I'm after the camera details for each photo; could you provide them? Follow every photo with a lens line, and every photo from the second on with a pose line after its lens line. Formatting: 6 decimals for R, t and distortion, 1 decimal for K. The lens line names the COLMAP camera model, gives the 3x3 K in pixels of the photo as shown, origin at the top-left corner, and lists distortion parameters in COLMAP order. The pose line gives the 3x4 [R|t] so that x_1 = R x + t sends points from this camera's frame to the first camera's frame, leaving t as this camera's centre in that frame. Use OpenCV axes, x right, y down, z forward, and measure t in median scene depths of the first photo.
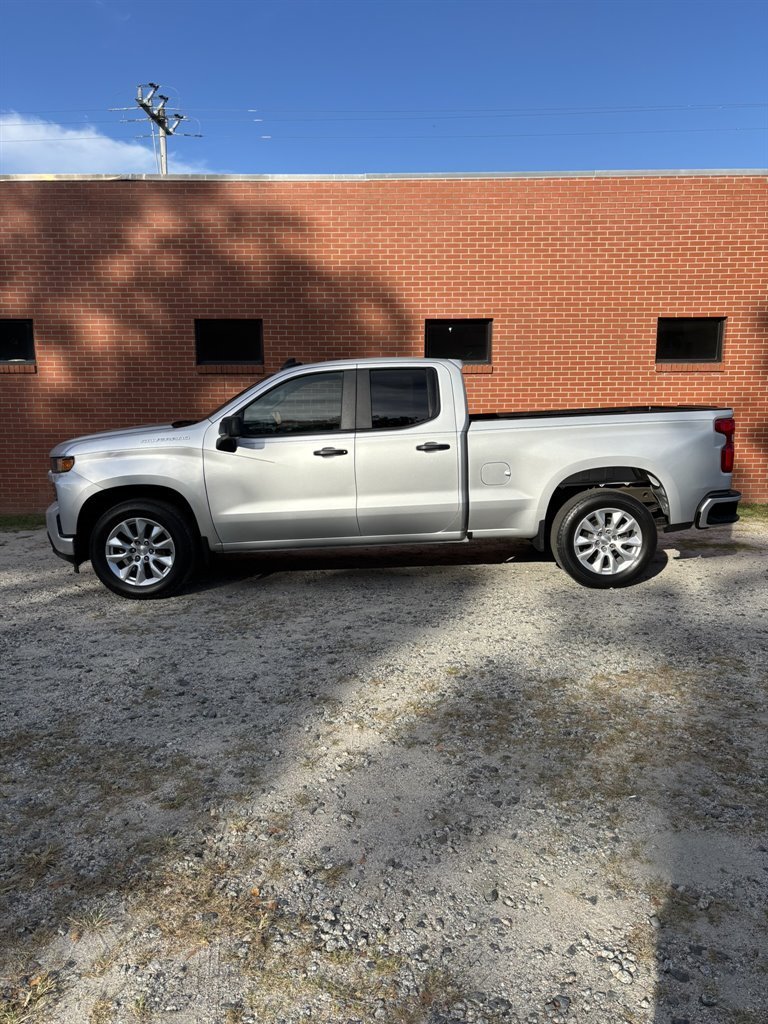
lens RADIAL K [[726.7, 0, 384.0], [0, 726.7, 512.0], [0, 0, 1]] dist [0.024329, -0.035737]
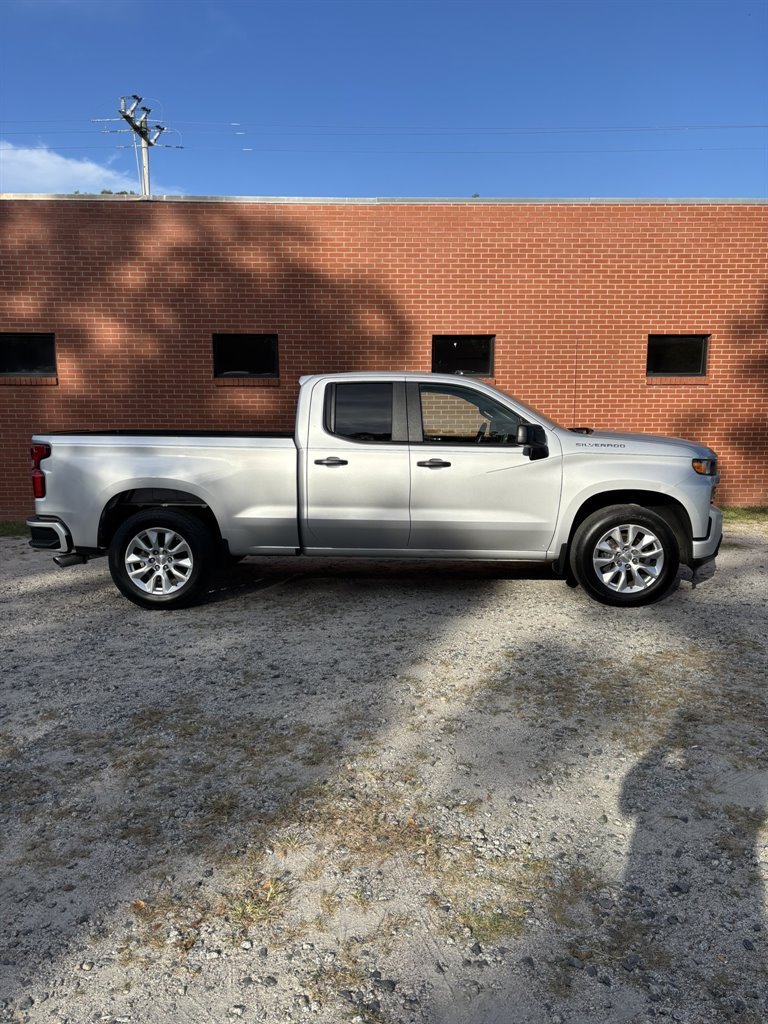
lens RADIAL K [[726.7, 0, 384.0], [0, 726.7, 512.0], [0, 0, 1]] dist [0.024329, -0.035737]
pose [[0.998966, -0.005933, 0.045067, -0.114886], [0.006376, 0.999933, -0.009686, 0.005067], [-0.045007, 0.009963, 0.998937, -0.095508]]
